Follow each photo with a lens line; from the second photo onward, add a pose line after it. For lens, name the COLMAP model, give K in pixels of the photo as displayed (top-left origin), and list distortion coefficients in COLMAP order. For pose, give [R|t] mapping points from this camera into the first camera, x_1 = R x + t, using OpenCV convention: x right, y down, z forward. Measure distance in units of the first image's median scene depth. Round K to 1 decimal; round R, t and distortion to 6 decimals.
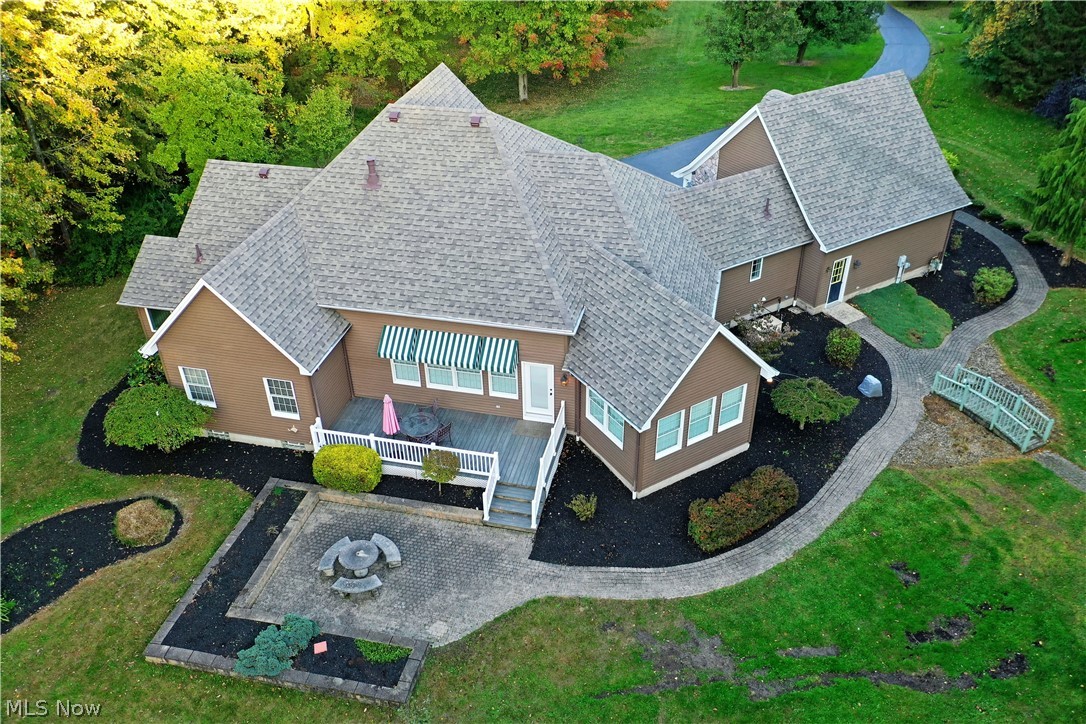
lens RADIAL K [[864.6, 0, 543.0], [0, 864.6, 362.0], [0, 0, 1]] dist [0.016481, 0.006048]
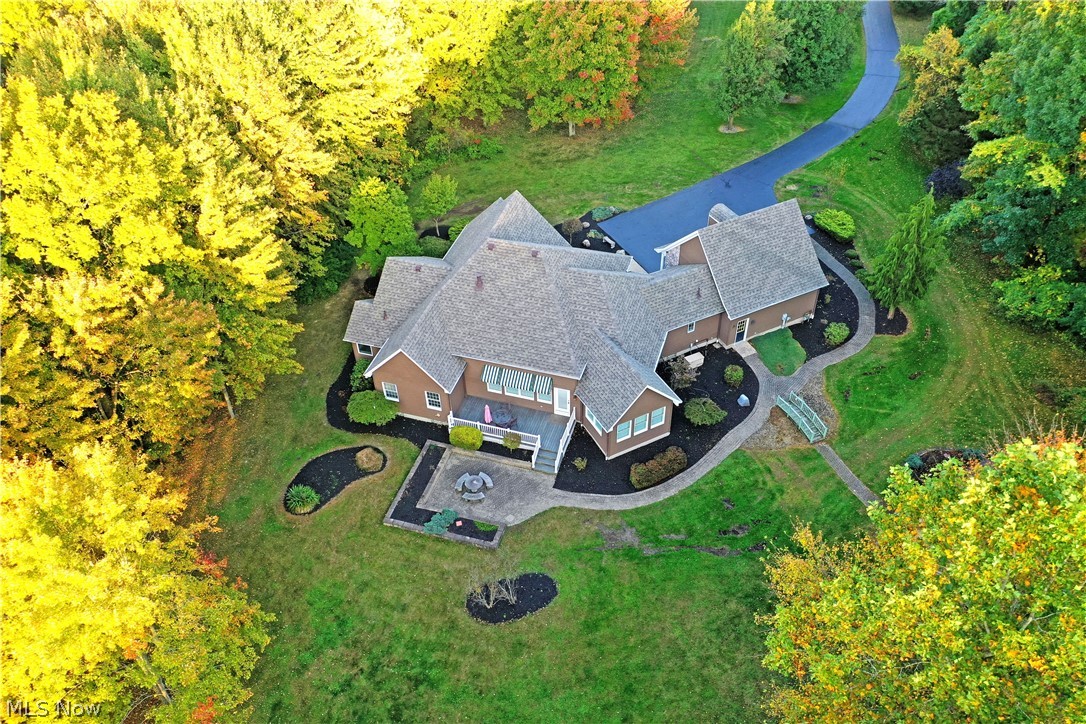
lens RADIAL K [[864.6, 0, 543.0], [0, 864.6, 362.0], [0, 0, 1]] dist [0.016481, 0.006048]
pose [[0.997397, 0.041550, -0.058937, 0.067315], [-0.032899, 0.989488, 0.140826, -0.350338], [0.064169, -0.138521, 0.988278, -0.984173]]
